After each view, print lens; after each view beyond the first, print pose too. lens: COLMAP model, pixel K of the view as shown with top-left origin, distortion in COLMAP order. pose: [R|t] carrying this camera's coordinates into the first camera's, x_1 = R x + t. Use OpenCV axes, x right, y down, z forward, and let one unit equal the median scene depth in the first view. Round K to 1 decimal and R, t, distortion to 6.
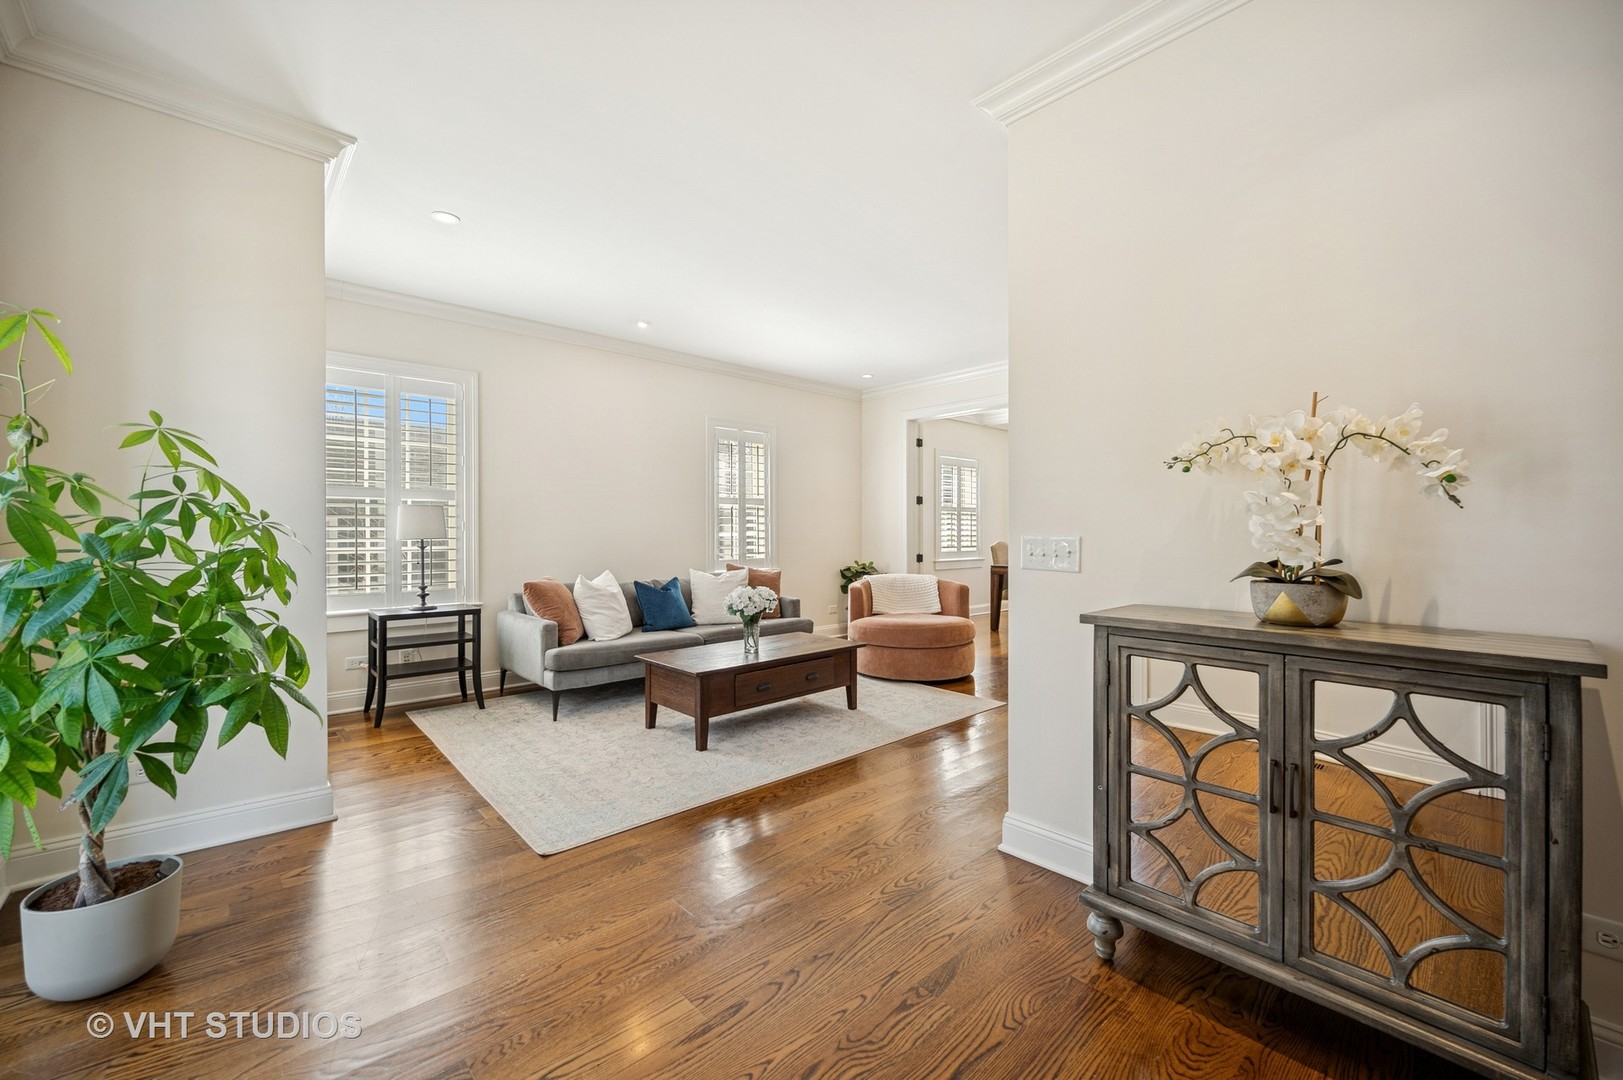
lens RADIAL K [[656.4, 0, 809.5], [0, 656.4, 534.1], [0, 0, 1]] dist [-0.001783, 0.000703]
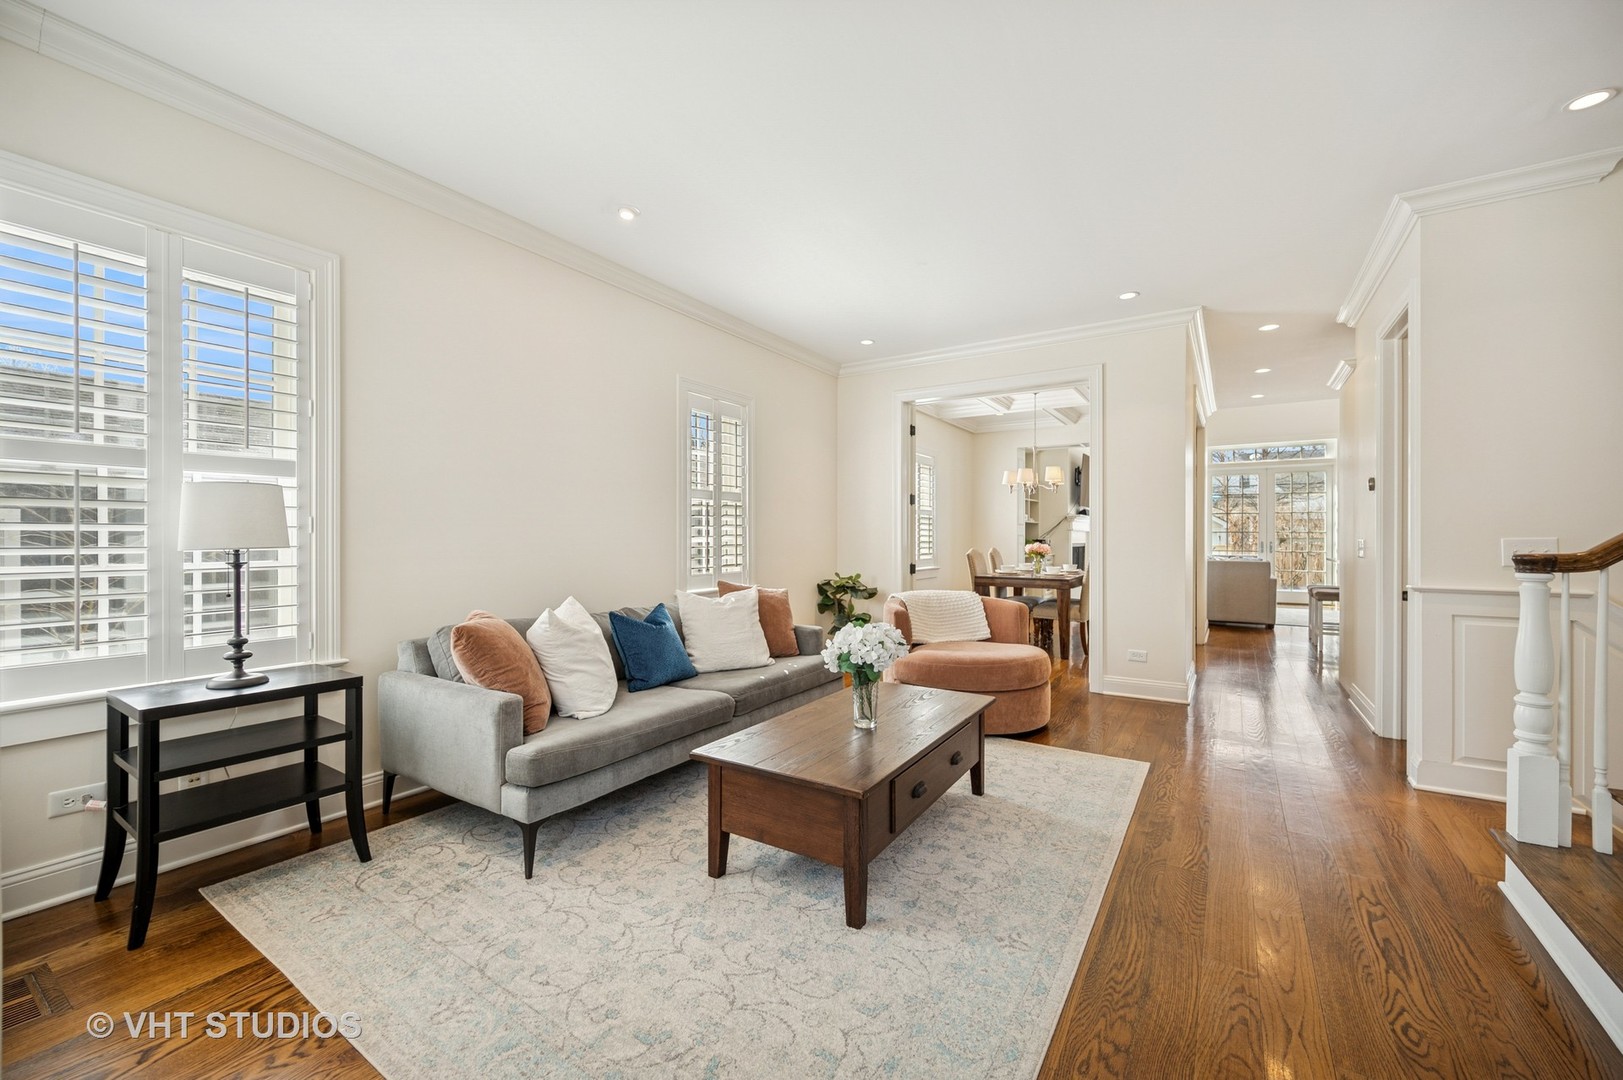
lens RADIAL K [[656.4, 0, 811.7], [0, 656.4, 541.5], [0, 0, 1]] dist [-0.001783, 0.000703]
pose [[0.966961, 0.000826, 0.254922, -0.279326], [-0.001417, 0.999997, 0.002135, 0.000554], [-0.254920, -0.002426, 0.966959, 0.379436]]
